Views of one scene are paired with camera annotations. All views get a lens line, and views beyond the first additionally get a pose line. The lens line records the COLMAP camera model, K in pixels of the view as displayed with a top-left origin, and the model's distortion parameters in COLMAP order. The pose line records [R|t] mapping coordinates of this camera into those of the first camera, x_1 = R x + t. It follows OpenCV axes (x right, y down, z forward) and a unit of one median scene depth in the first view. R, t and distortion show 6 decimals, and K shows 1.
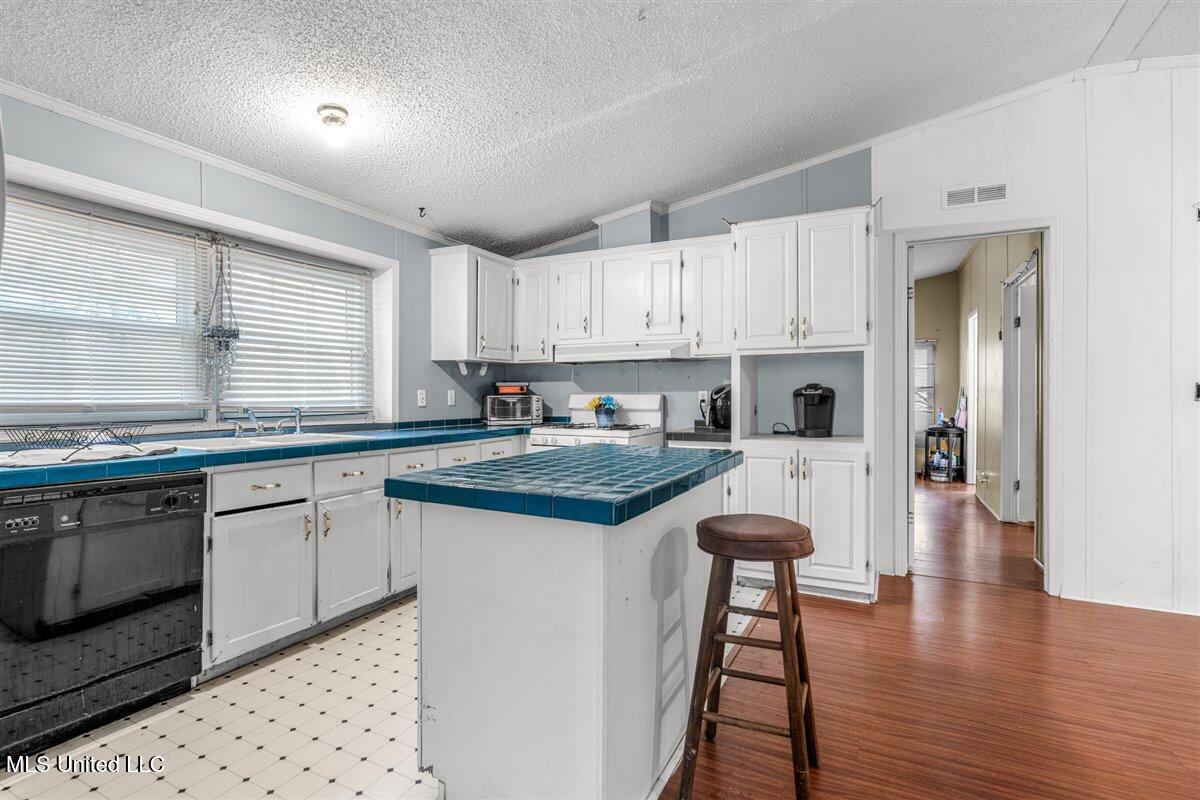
lens RADIAL K [[577.5, 0, 607.5], [0, 577.5, 396.8], [0, 0, 1]] dist [-0.001851, 0.000333]
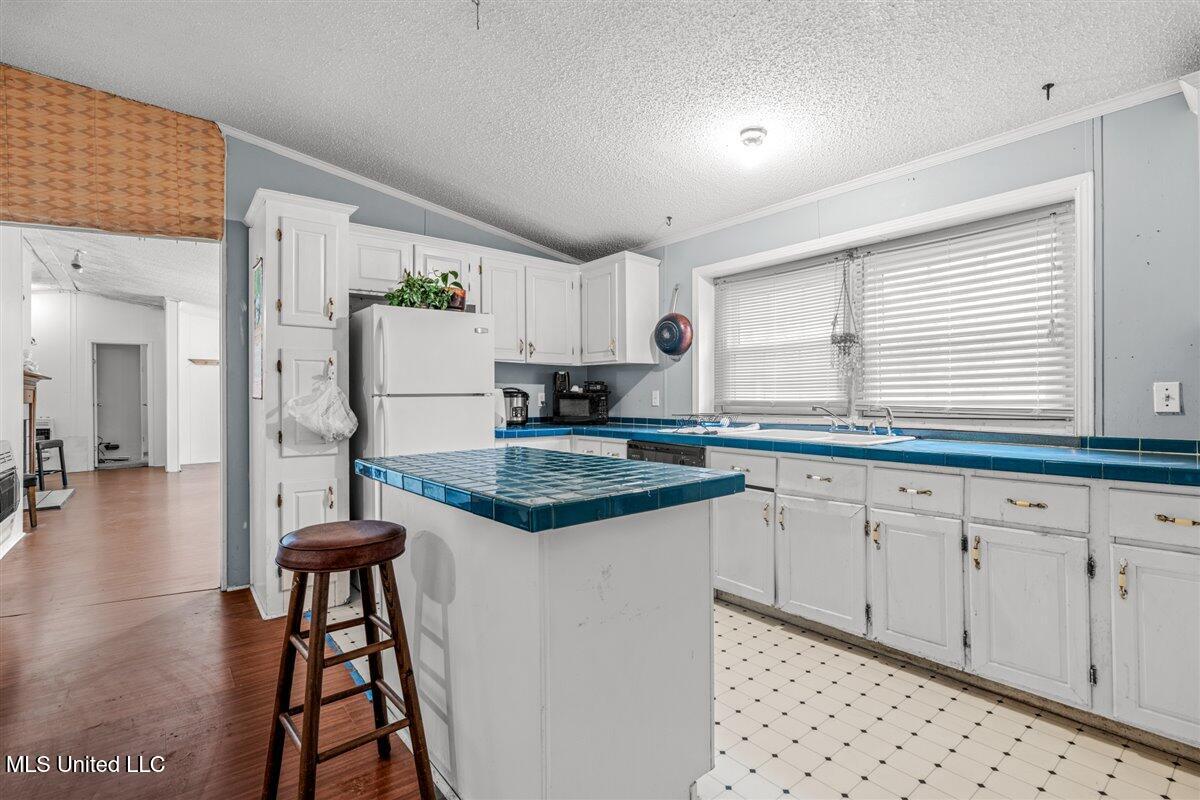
lens RADIAL K [[567.4, 0, 594.9], [0, 567.4, 396.1], [0, 0, 1]] dist [-0.001484, 0.000168]
pose [[-0.436505, 0.000021, -0.899702, 0.456054], [0.005177, 0.999984, -0.002489, 0.000202], [0.899687, -0.005744, -0.436498, 0.890755]]
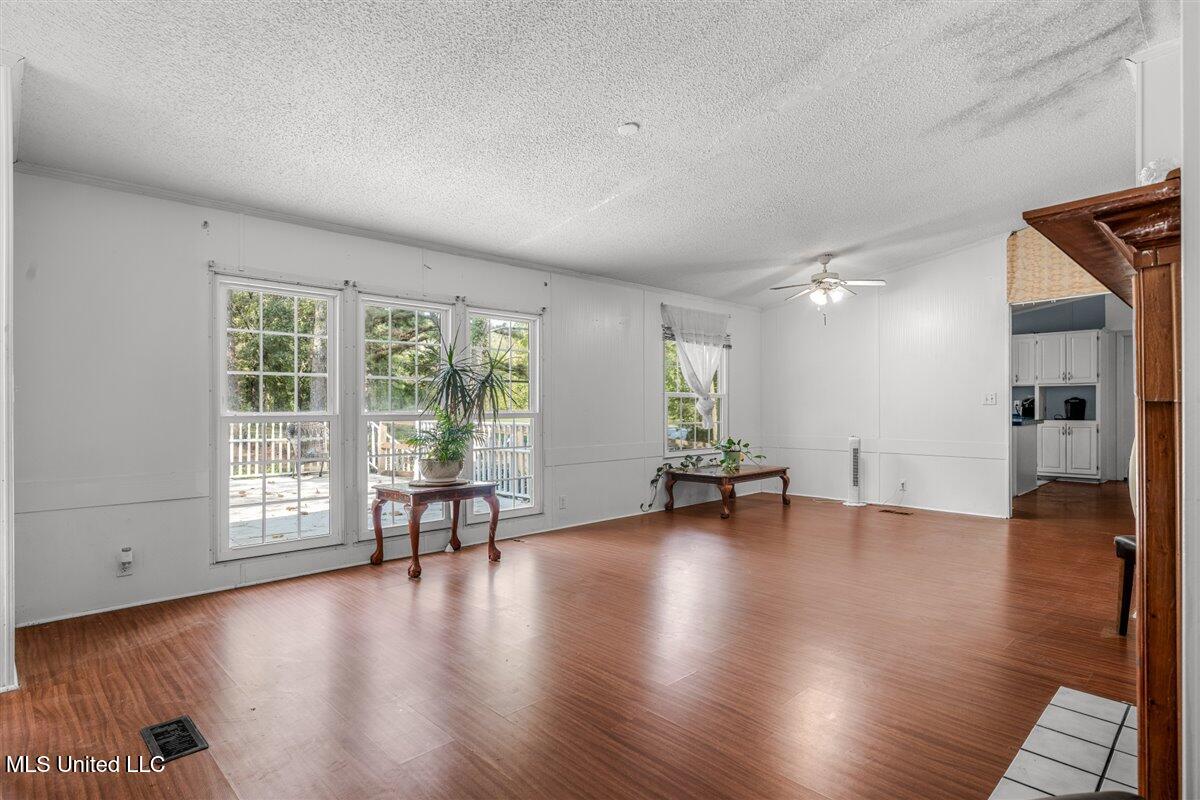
lens RADIAL K [[609.2, 0, 609.8], [0, 609.2, 400.0], [0, 0, 1]] dist [-0.015574, -0.000170]
pose [[0.940624, 0.001104, -0.339449, -0.638014], [-0.003875, 0.999964, -0.007487, 0.014448], [0.339429, 0.008358, 0.940595, -2.114656]]
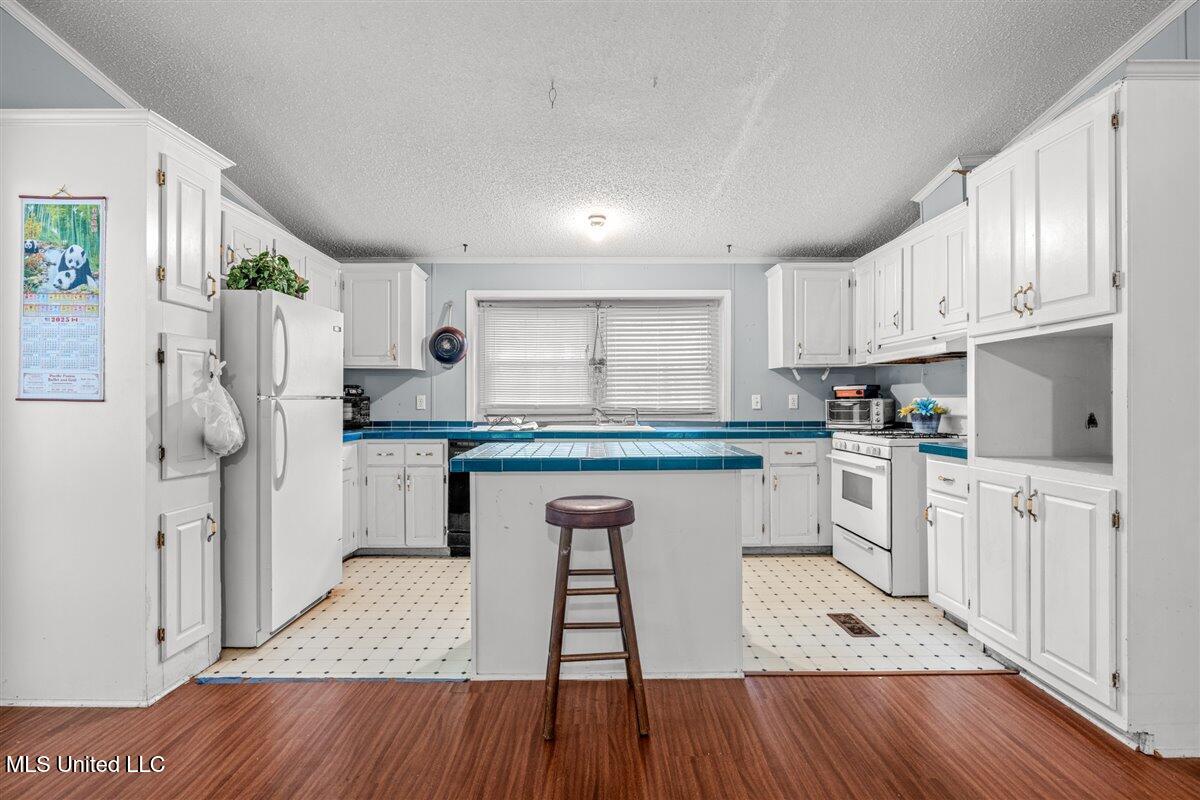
lens RADIAL K [[577.5, 0, 604.3], [0, 577.5, 400.3], [0, 0, 1]] dist [-0.001851, 0.000333]
pose [[0.452432, -0.002028, -0.891796, 0.688924], [0.001238, 0.999998, -0.001646, 0.000860], [0.891798, -0.000359, 0.452434, 0.232799]]
